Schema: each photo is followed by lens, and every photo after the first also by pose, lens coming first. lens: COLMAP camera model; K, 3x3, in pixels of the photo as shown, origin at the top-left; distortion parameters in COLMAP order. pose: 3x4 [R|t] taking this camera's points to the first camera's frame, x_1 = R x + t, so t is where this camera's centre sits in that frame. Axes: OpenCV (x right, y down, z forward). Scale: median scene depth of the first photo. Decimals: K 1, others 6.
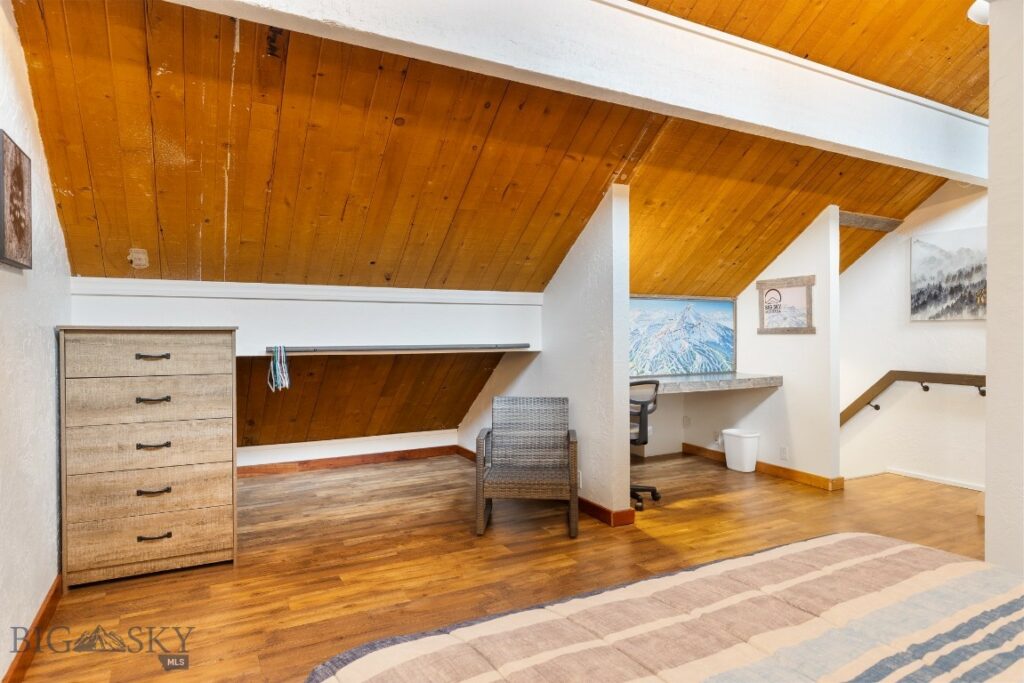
lens RADIAL K [[589.2, 0, 512.1], [0, 589.2, 339.5], [0, 0, 1]] dist [0.005132, -0.000102]
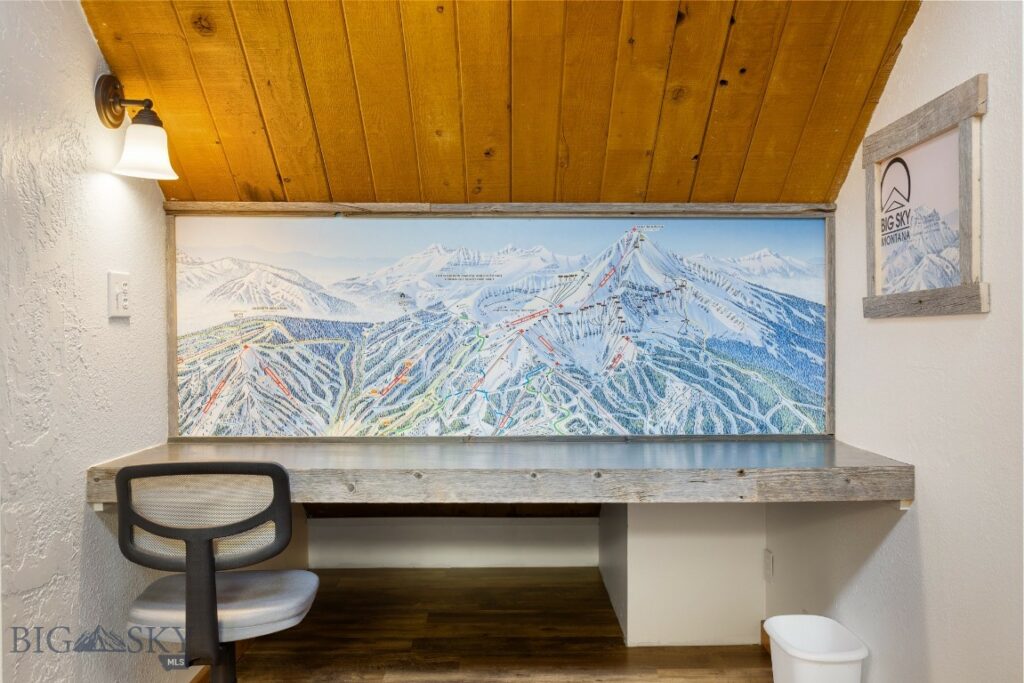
lens RADIAL K [[891.0, 0, 512.5], [0, 891.0, 341.7], [0, 0, 1]] dist [0.006566, 0.001724]
pose [[0.884943, 0.007443, -0.465641, 0.474603], [-0.008753, 0.999961, -0.000651, 0.005049], [0.465618, 0.004652, 0.884974, 0.525151]]
